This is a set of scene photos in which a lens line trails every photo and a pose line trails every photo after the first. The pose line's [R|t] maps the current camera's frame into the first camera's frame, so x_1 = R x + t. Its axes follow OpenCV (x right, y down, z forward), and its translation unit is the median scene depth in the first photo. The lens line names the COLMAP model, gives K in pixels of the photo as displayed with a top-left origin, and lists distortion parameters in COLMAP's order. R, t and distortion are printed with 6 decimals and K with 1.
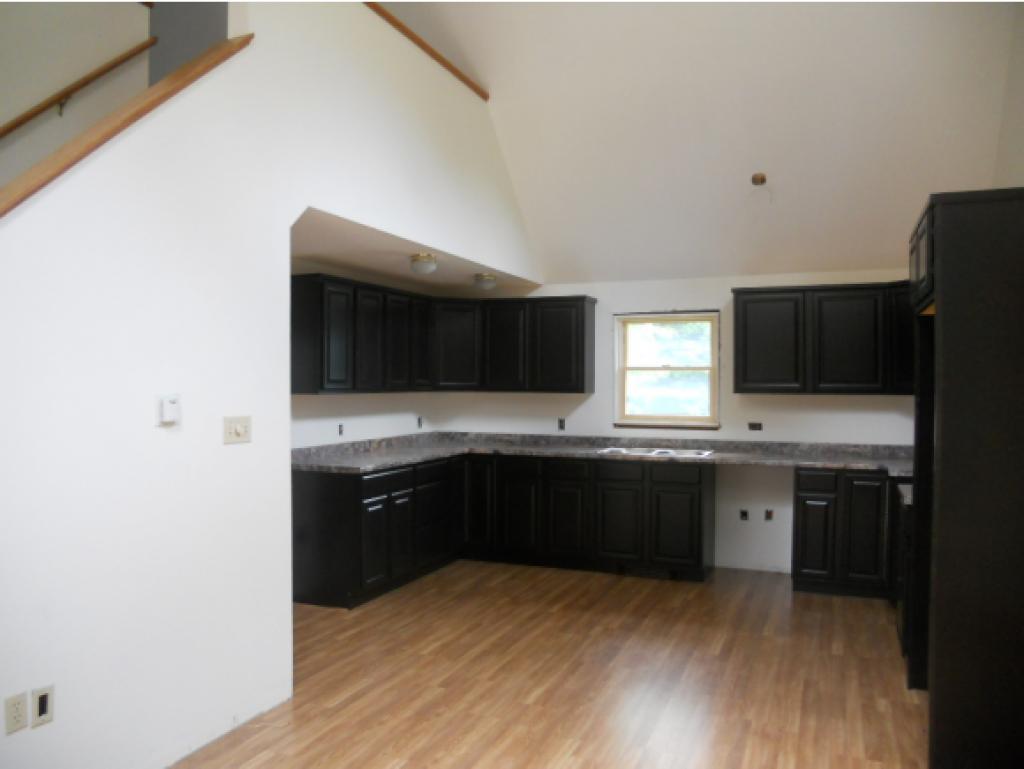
lens RADIAL K [[761.5, 0, 505.5], [0, 761.5, 398.4], [0, 0, 1]] dist [-0.082942, 0.058477]
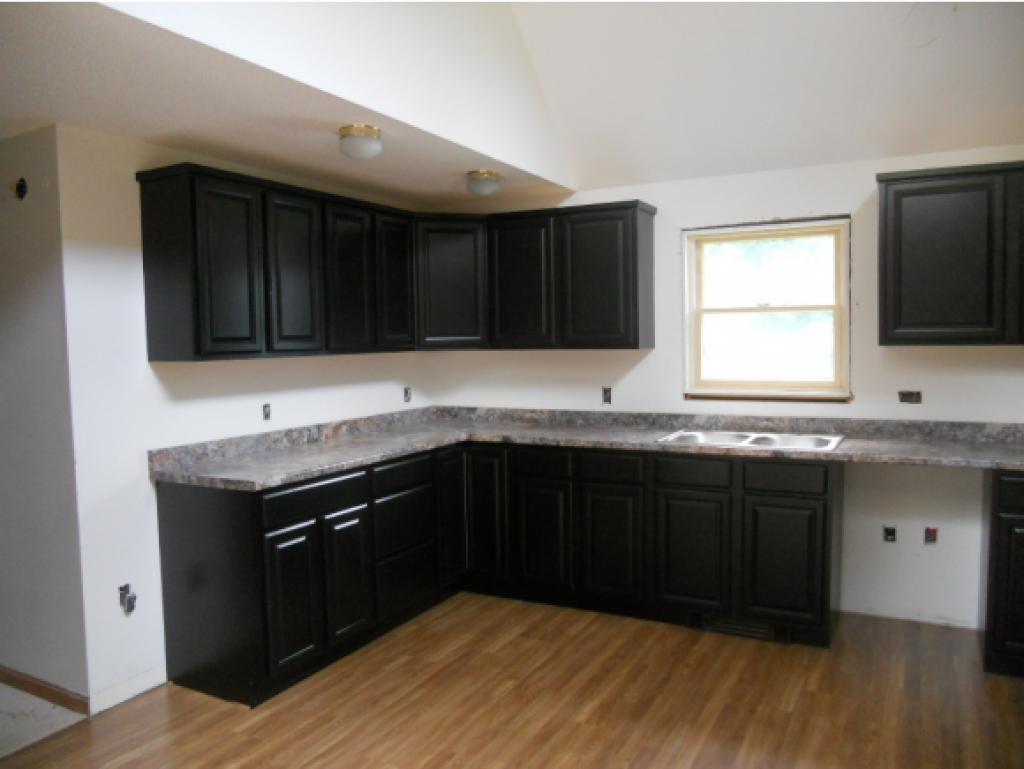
lens RADIAL K [[761.5, 0, 505.5], [0, 761.5, 398.4], [0, 0, 1]] dist [-0.082942, 0.058477]
pose [[0.995627, -0.014659, -0.092257, 0.050964], [0.020023, 0.998145, 0.057487, -0.004644], [0.091244, -0.059083, 0.994074, 0.345633]]
